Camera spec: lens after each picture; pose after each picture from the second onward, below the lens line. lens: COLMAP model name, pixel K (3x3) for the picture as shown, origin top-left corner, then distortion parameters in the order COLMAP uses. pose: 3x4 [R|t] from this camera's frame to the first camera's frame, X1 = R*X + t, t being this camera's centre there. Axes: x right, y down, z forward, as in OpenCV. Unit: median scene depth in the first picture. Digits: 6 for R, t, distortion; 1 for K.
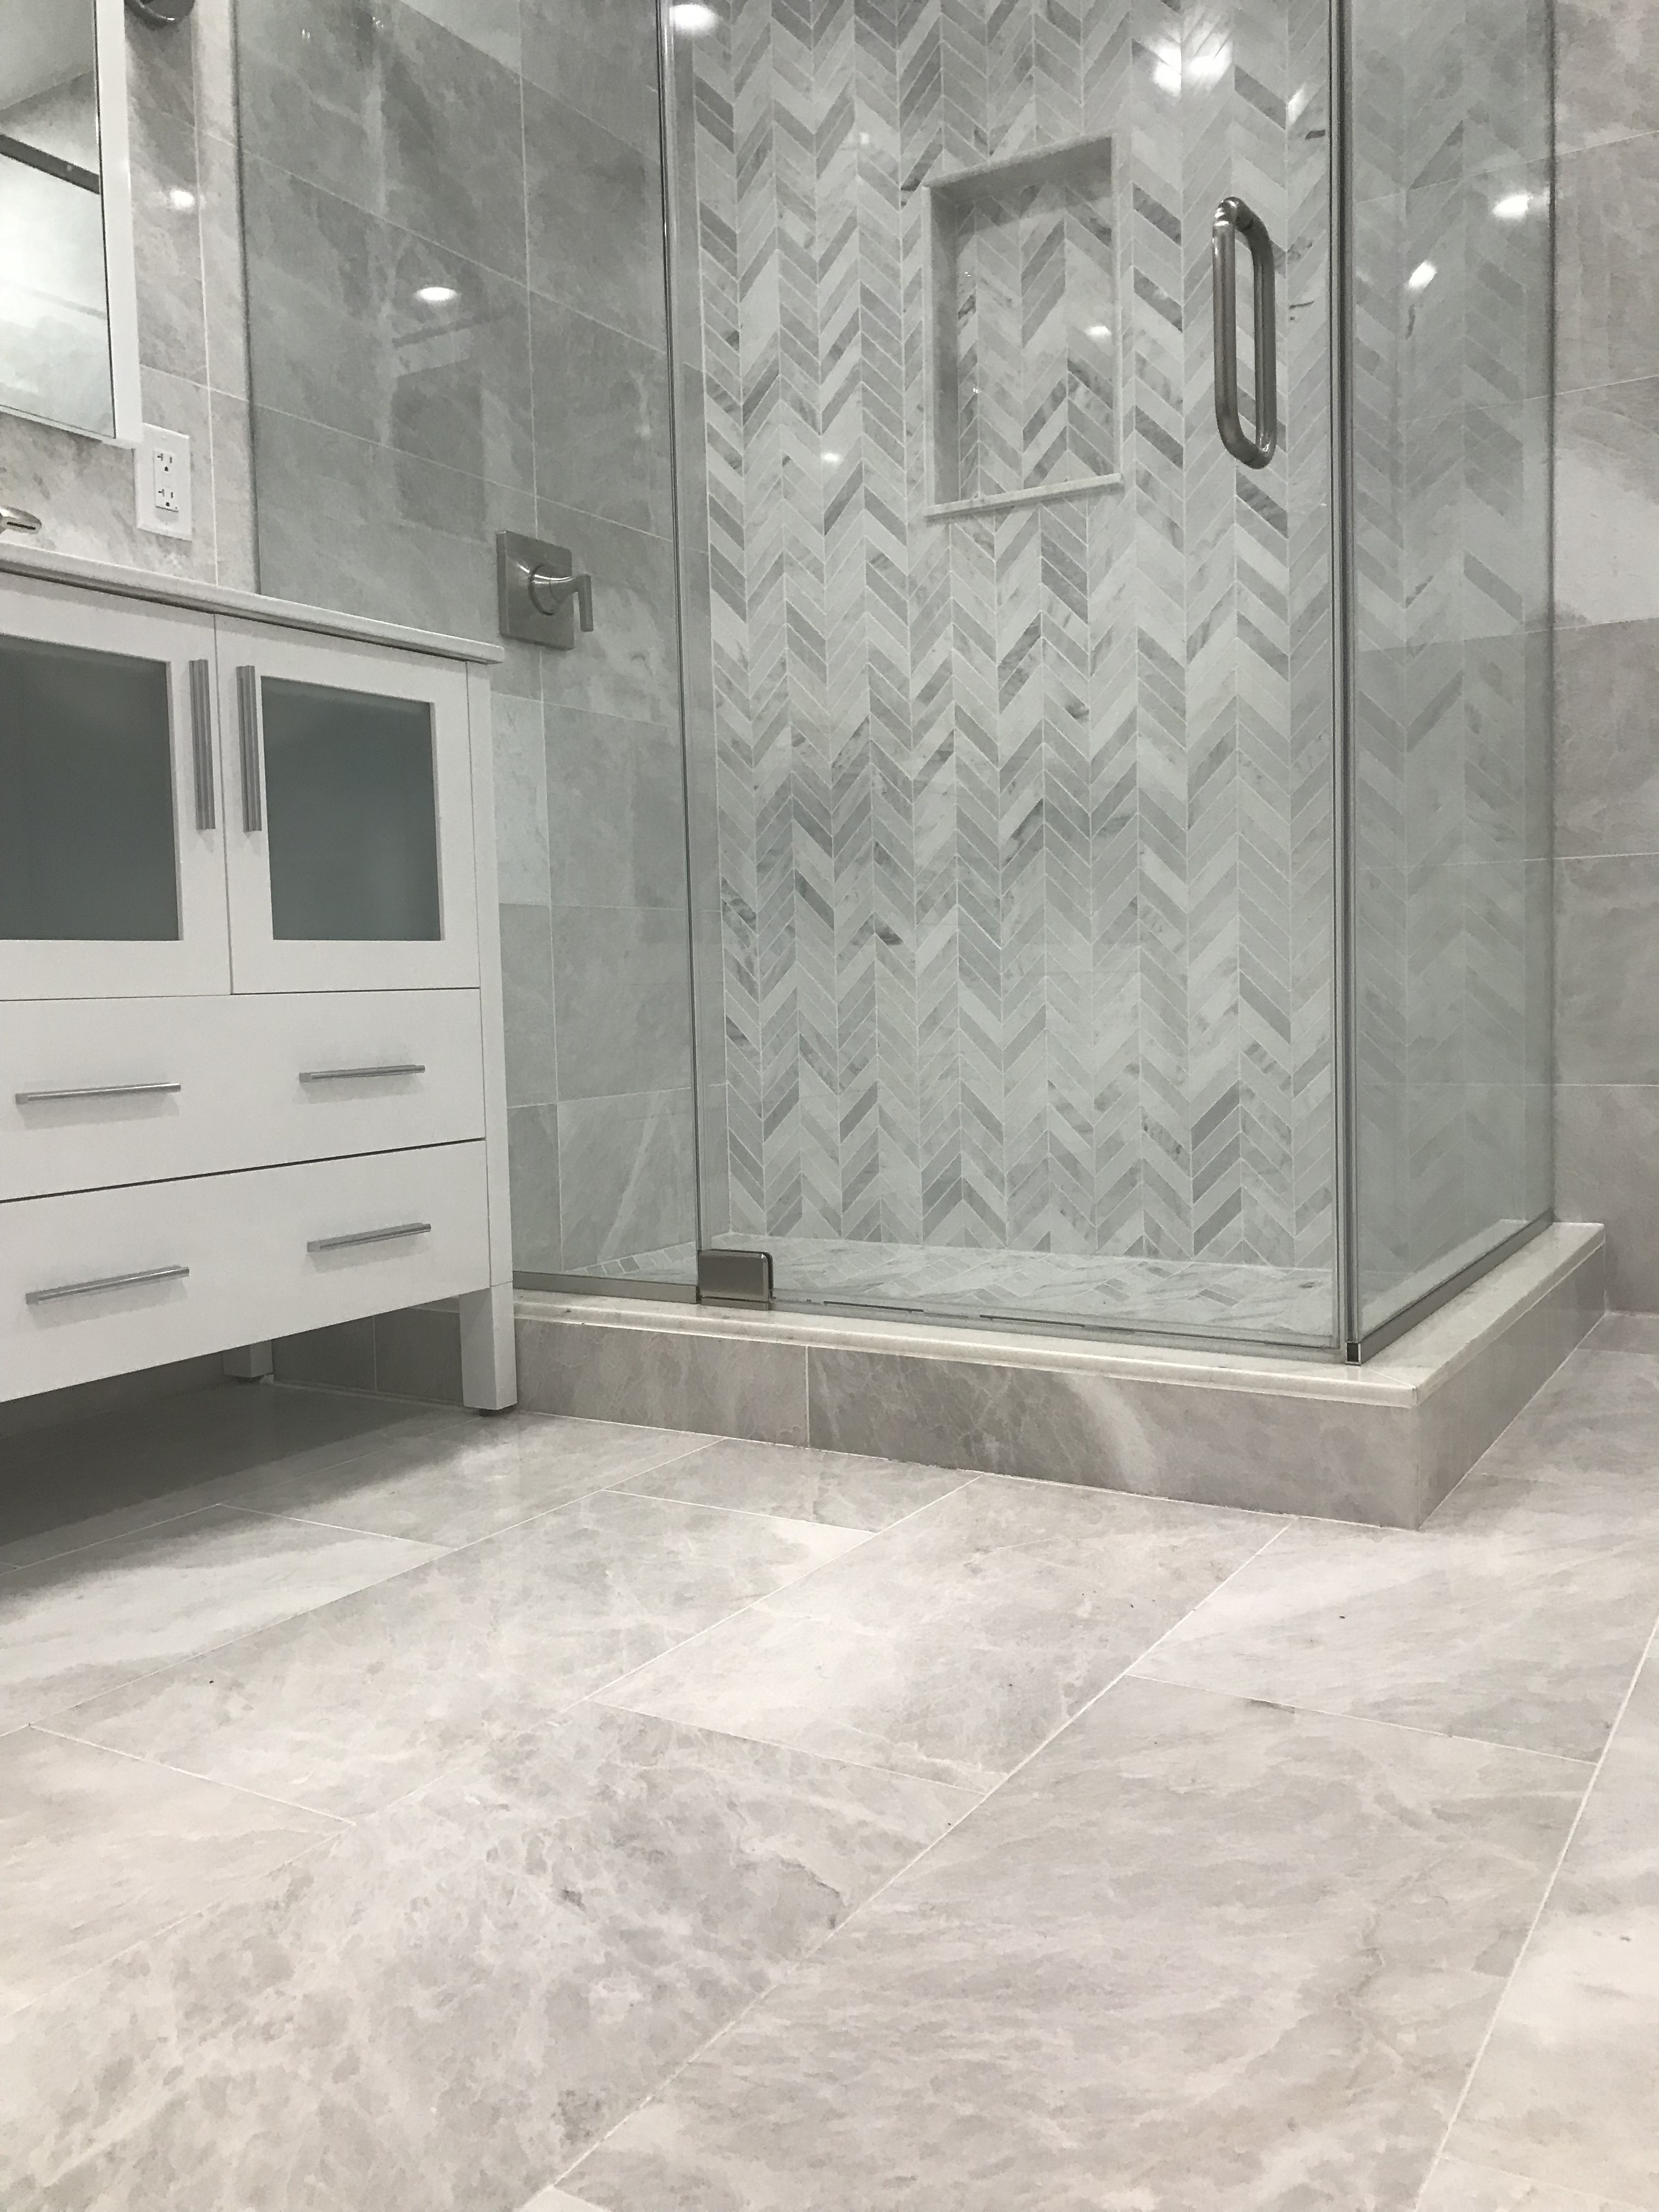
lens RADIAL K [[1827.8, 0, 837.0], [0, 1827.8, 1103.3], [0, 0, 1]] dist [0.036083, -0.029654]
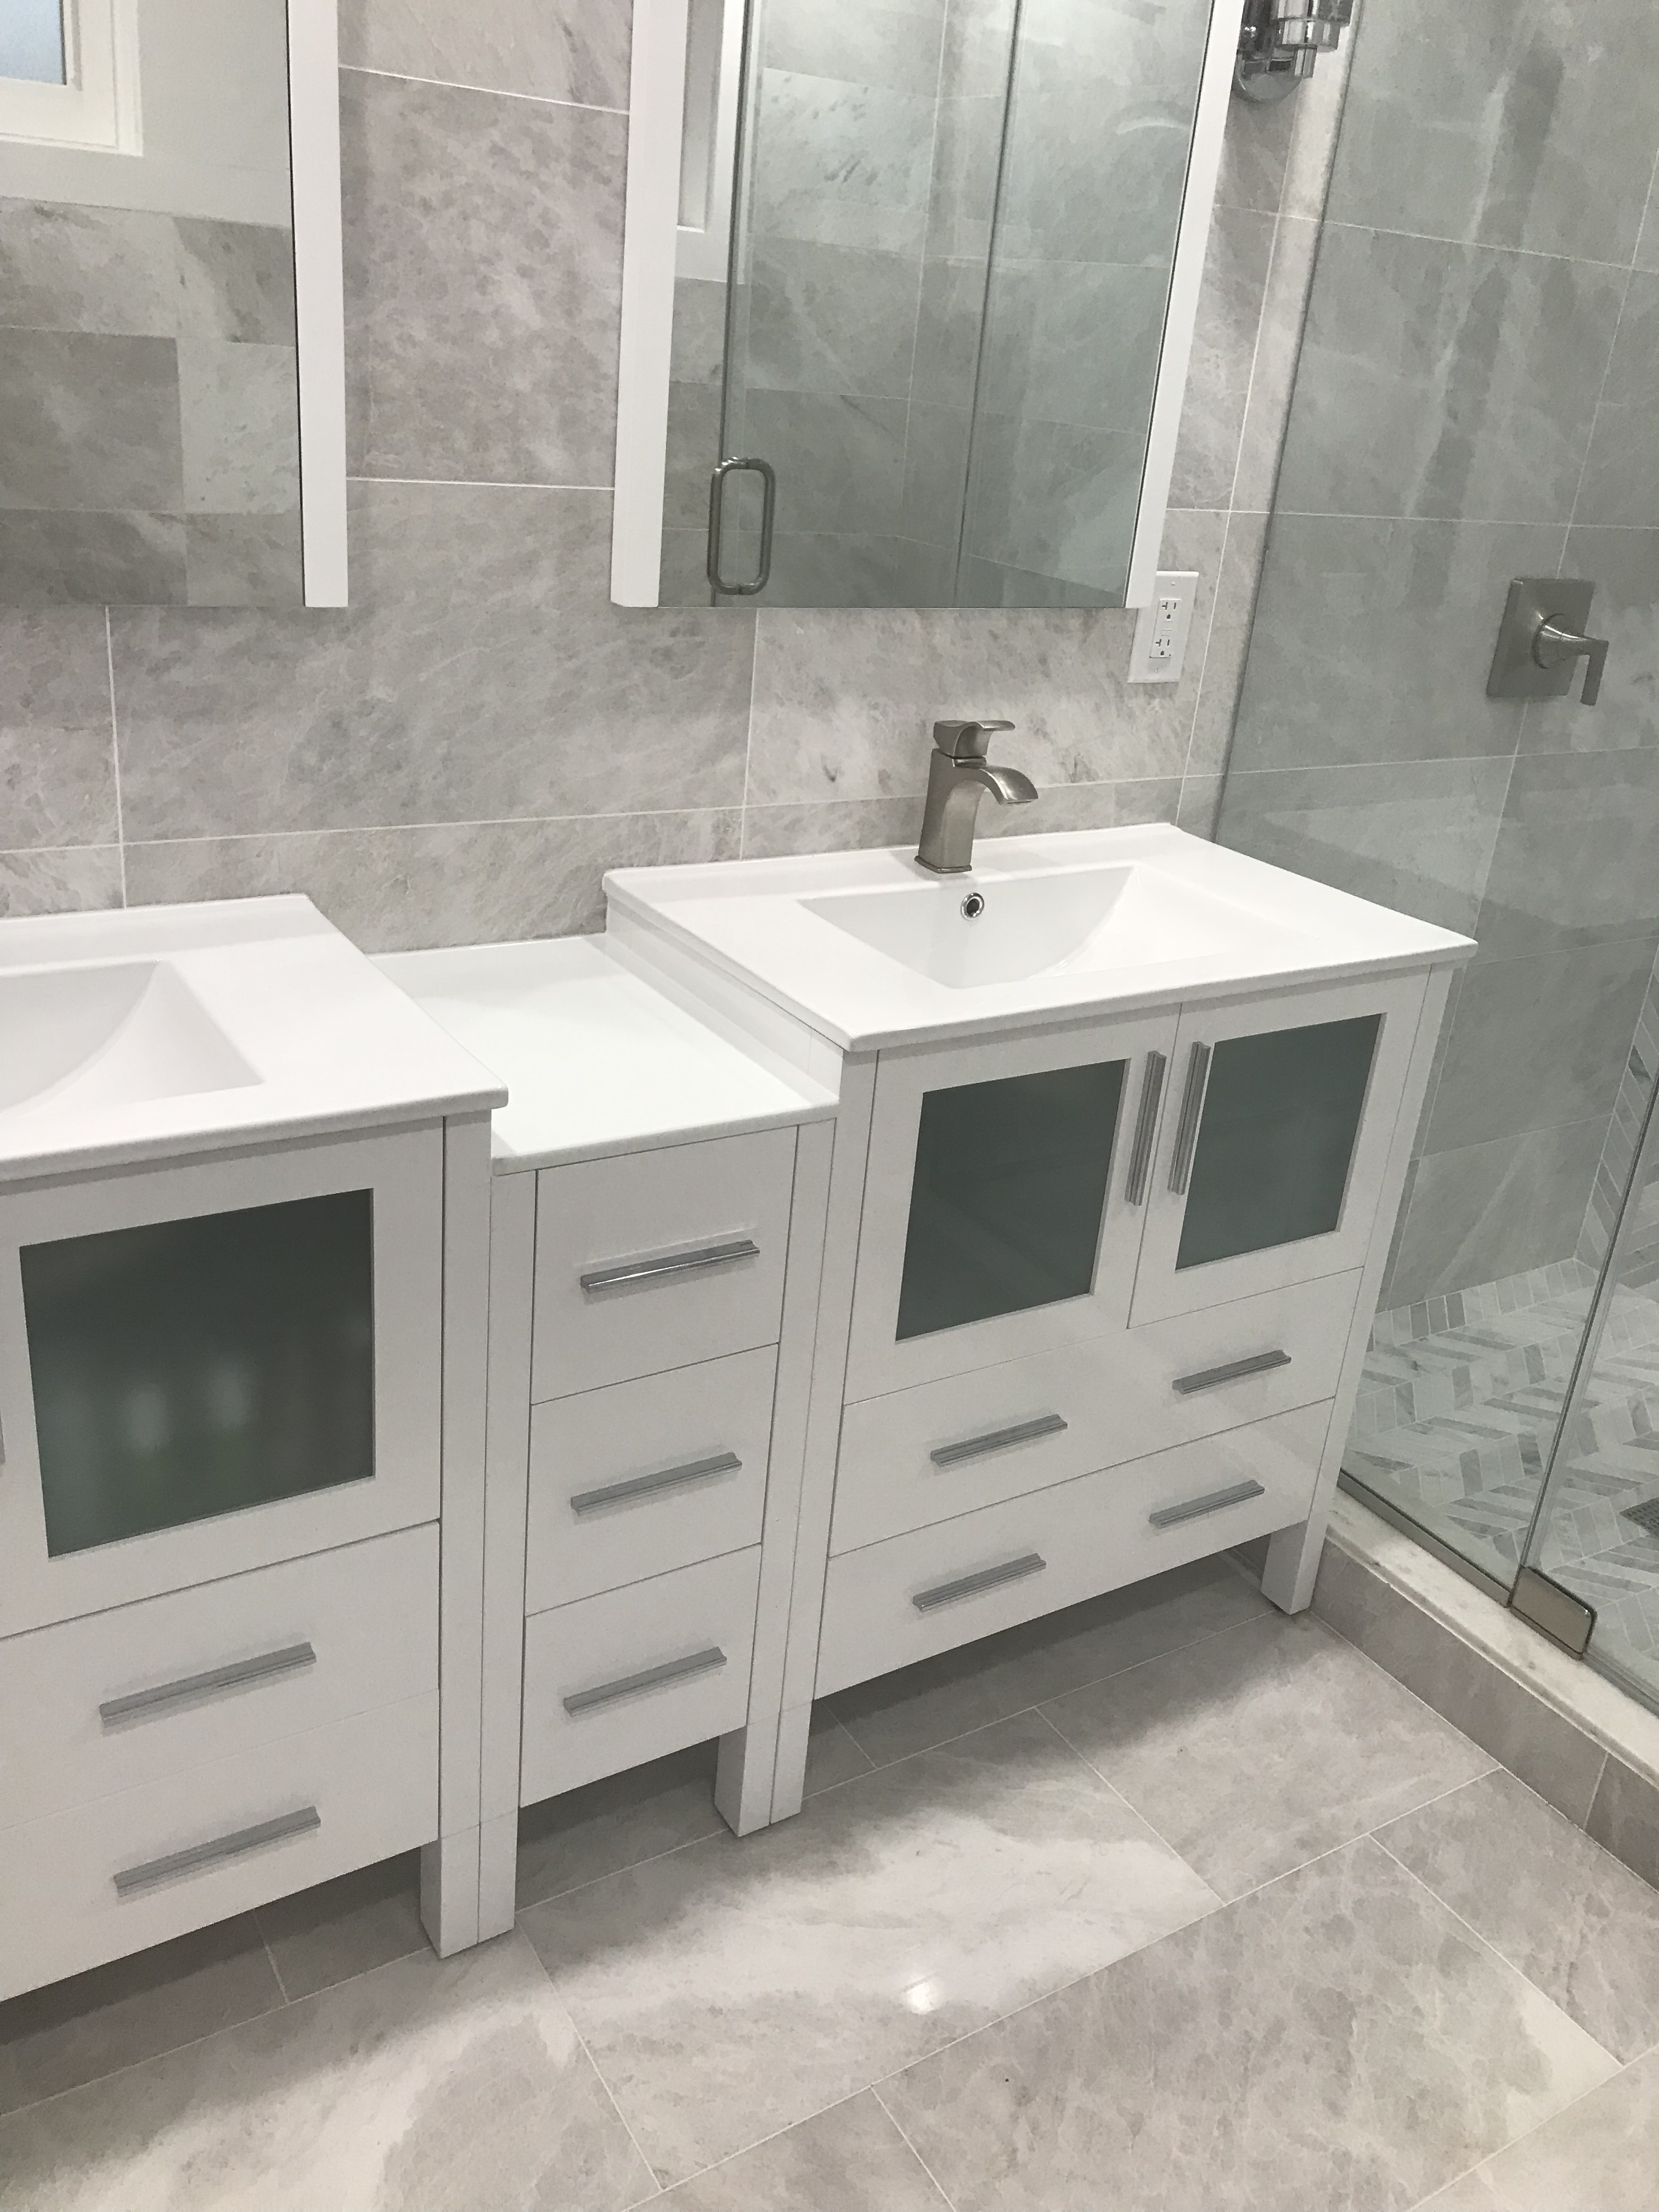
lens RADIAL K [[1827.8, 0, 875.8], [0, 1827.8, 1093.2], [0, 0, 1]] dist [0.036083, -0.029654]
pose [[0.894643, 0.266704, -0.358446, -0.074032], [-0.140923, 0.929778, 0.340078, -0.328611], [0.423976, -0.253736, 0.869404, 0.037907]]
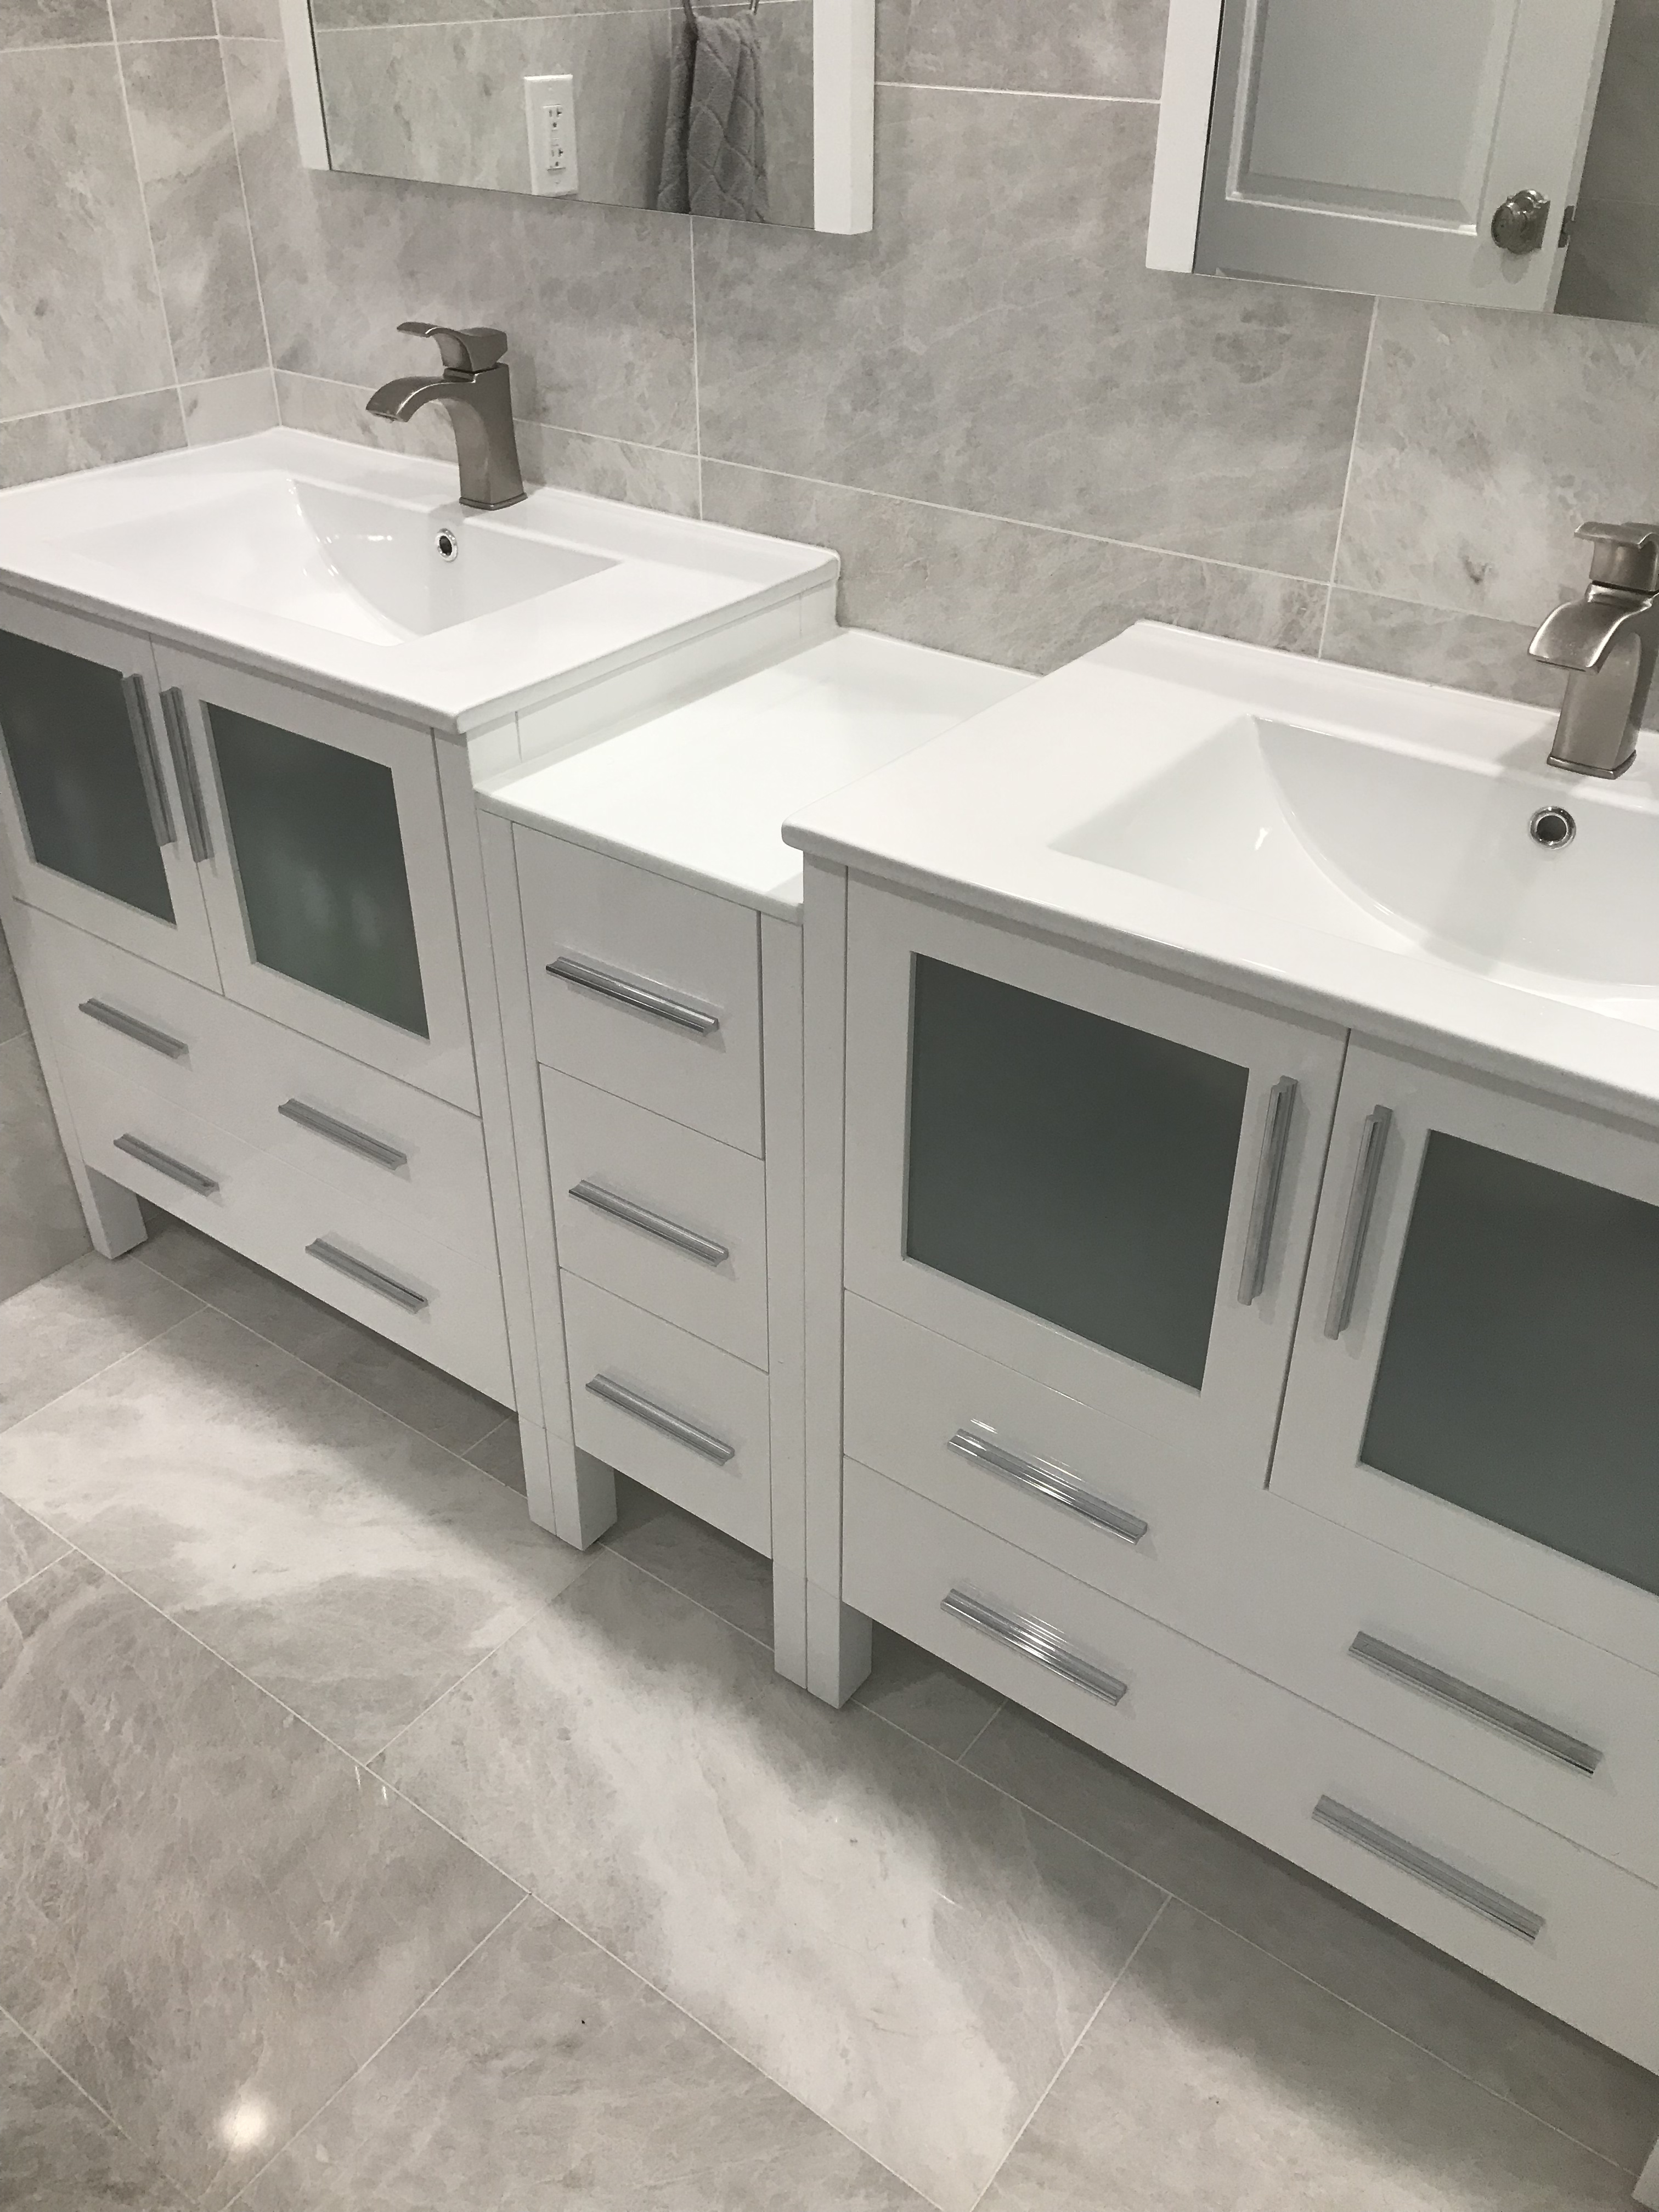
lens RADIAL K [[1827.8, 0, 831.9], [0, 1827.8, 1096.6], [0, 0, 1]] dist [0.036083, -0.029654]
pose [[-0.088790, 0.562904, -0.821739, 0.100751], [-0.066554, 0.819801, 0.568768, -0.347827], [0.993824, 0.105191, -0.035326, 0.531199]]
